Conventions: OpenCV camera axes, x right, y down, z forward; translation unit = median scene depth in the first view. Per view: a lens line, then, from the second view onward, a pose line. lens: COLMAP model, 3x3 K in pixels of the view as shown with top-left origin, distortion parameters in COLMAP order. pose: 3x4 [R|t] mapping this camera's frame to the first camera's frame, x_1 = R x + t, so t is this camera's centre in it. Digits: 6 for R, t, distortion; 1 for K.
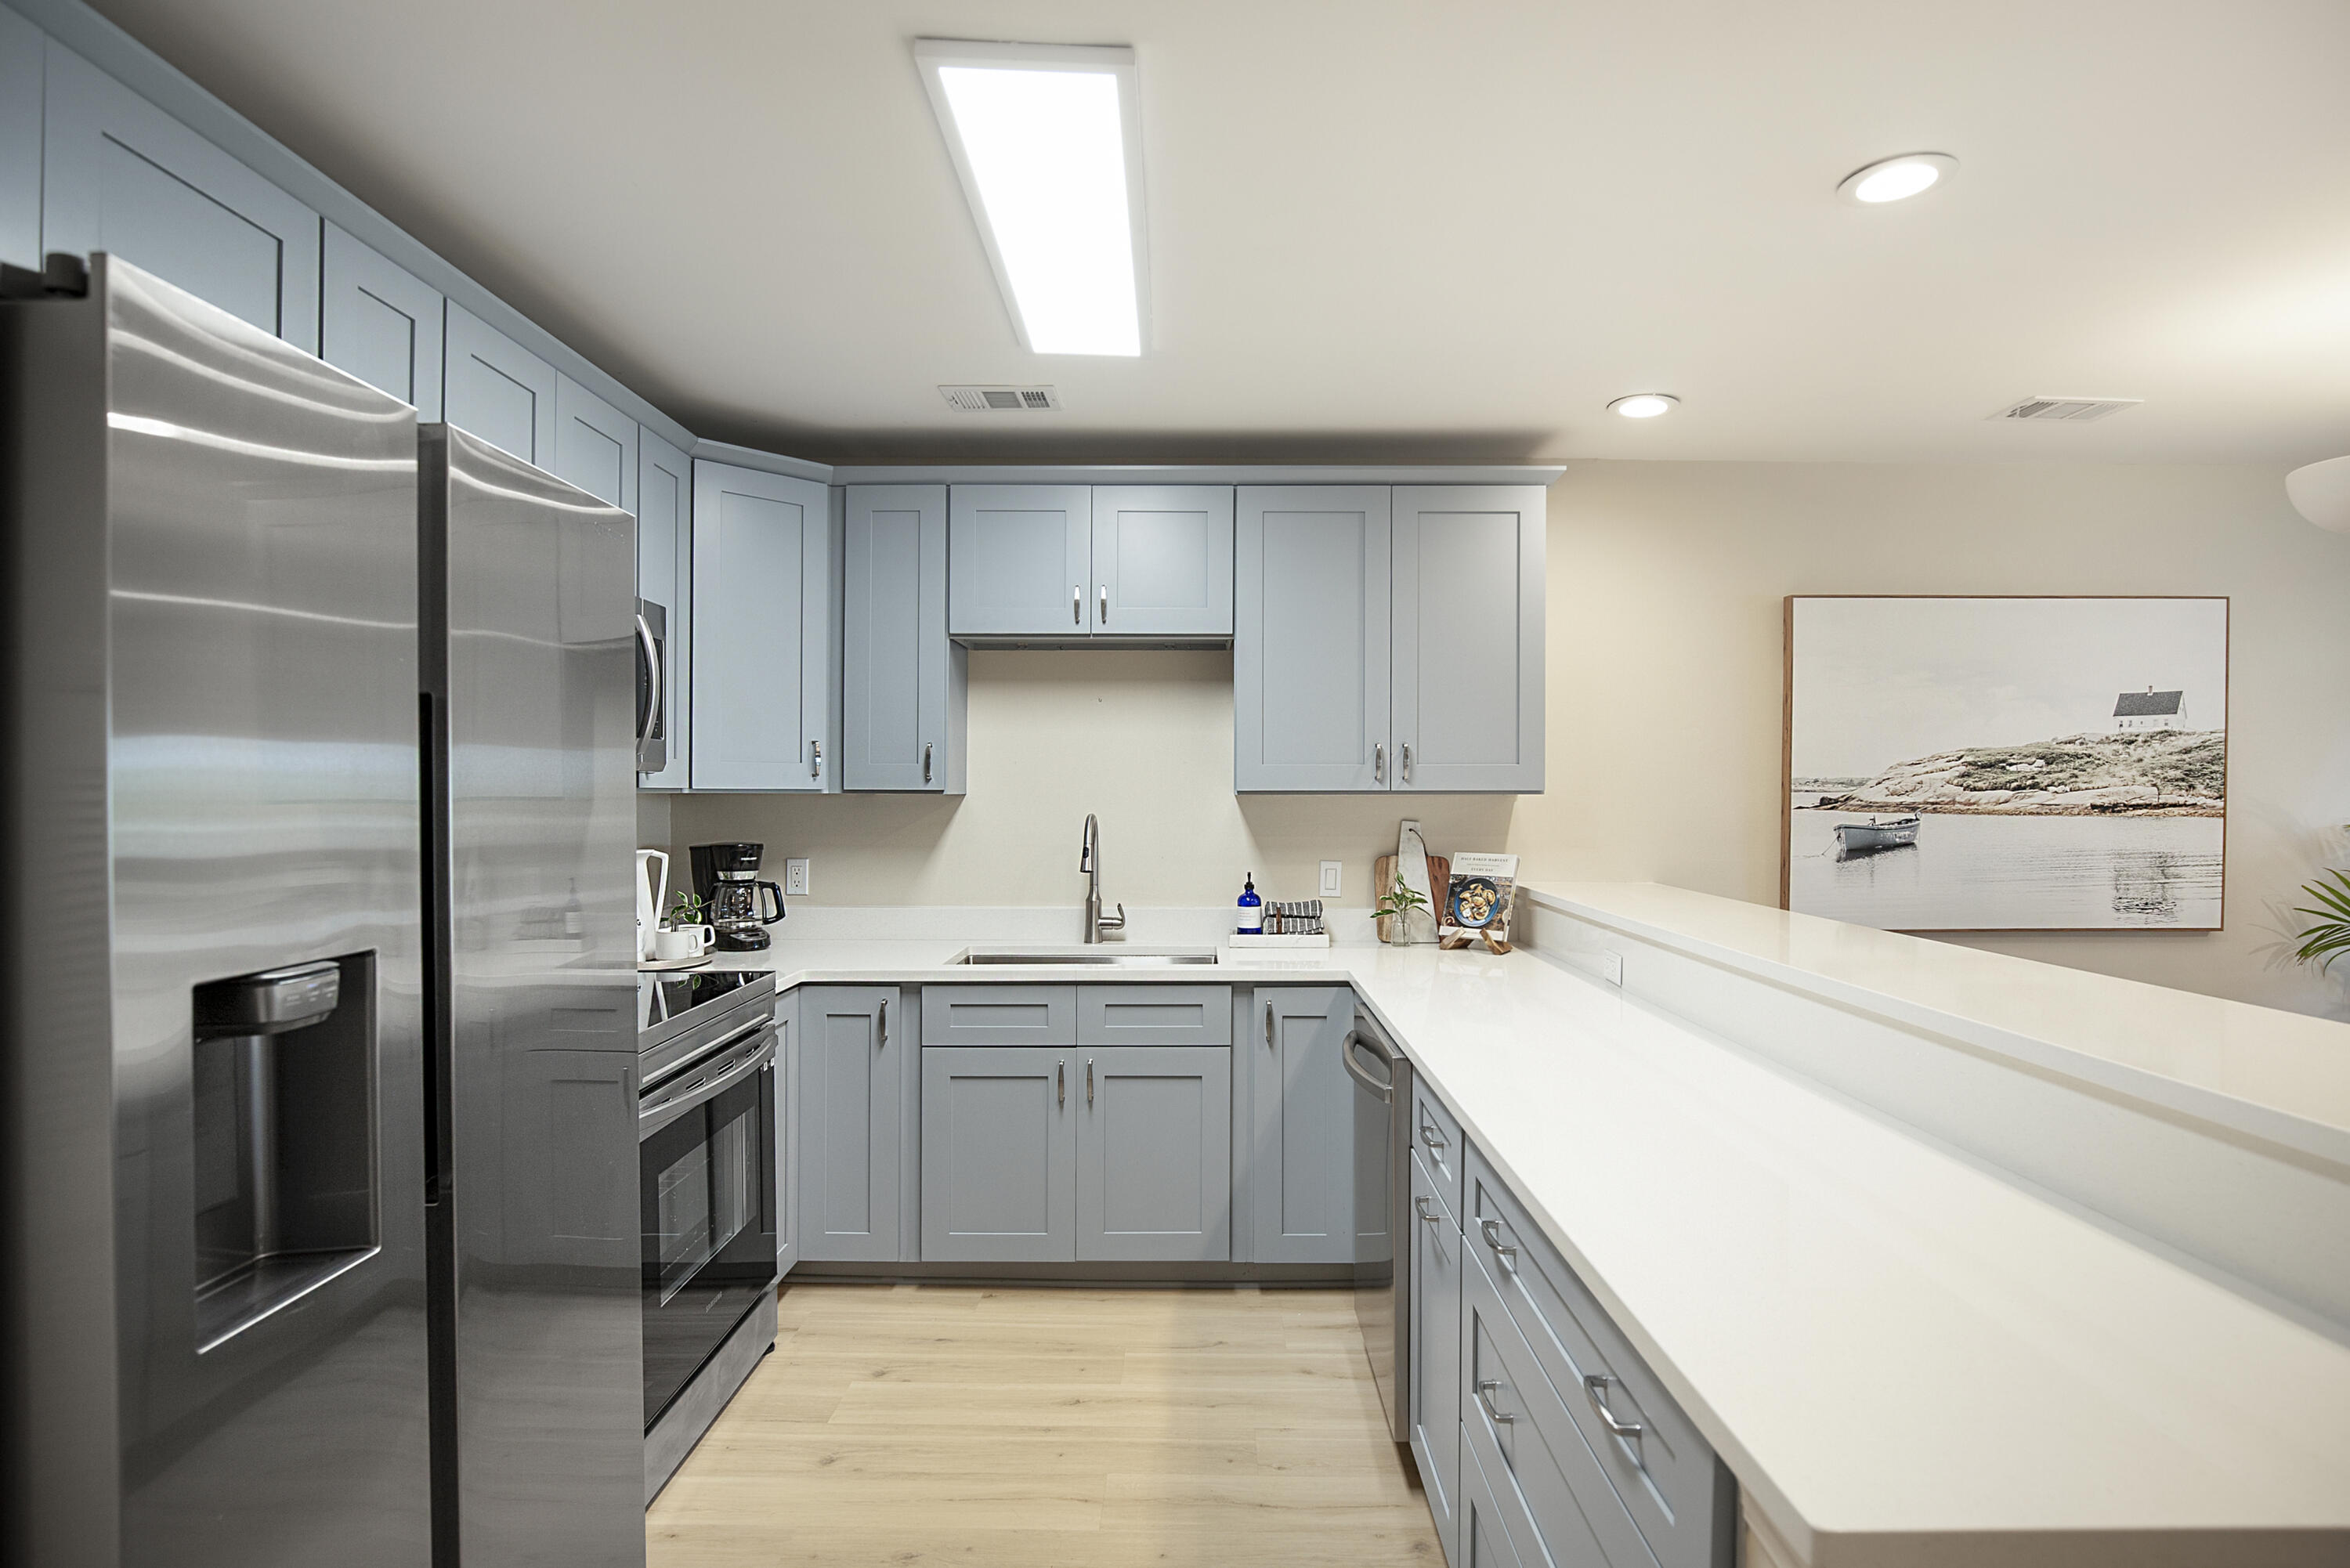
lens RADIAL K [[1199.0, 0, 1180.3], [0, 1199.0, 792.6], [0, 0, 1]] dist [-0.029809, 0.001465]
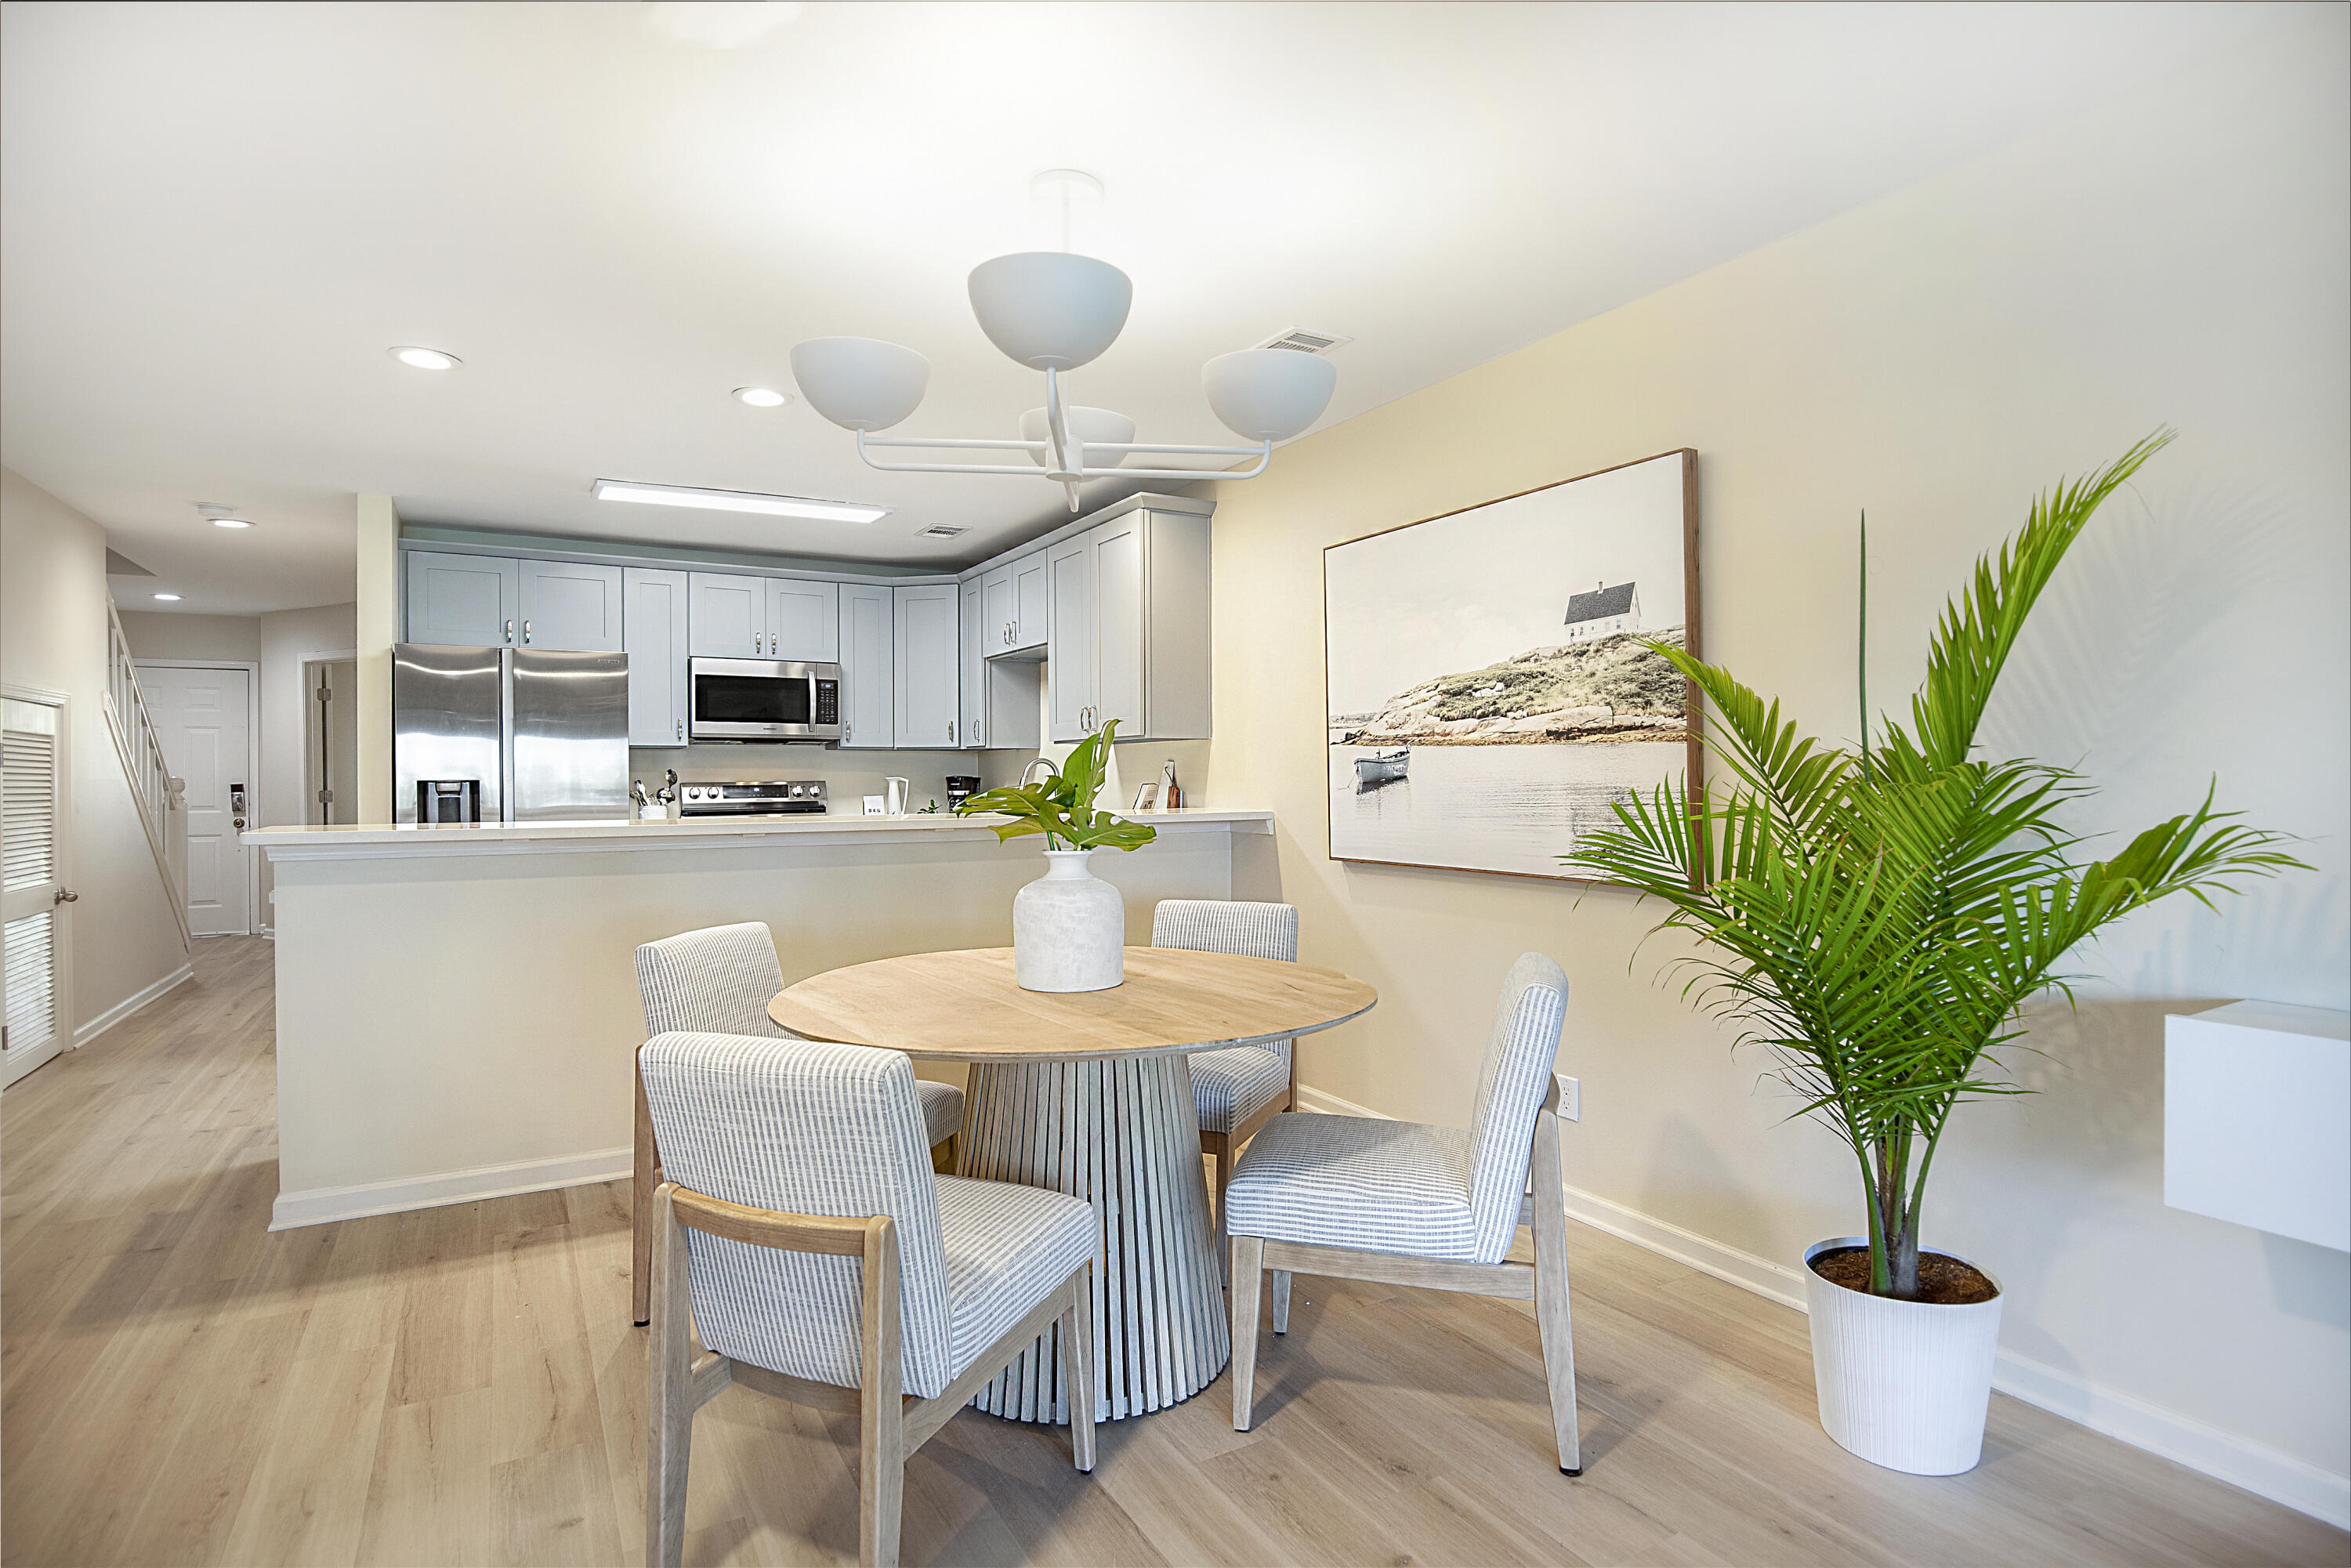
lens RADIAL K [[1171.1, 0, 1181.0], [0, 1171.1, 784.9], [0, 0, 1]] dist [-0.021312, 0.001388]
pose [[0.508881, 0.004265, -0.860826, 1.372463], [-0.000386, 0.999989, 0.004726, 0.045752], [0.860837, -0.002072, 0.508877, 0.339263]]
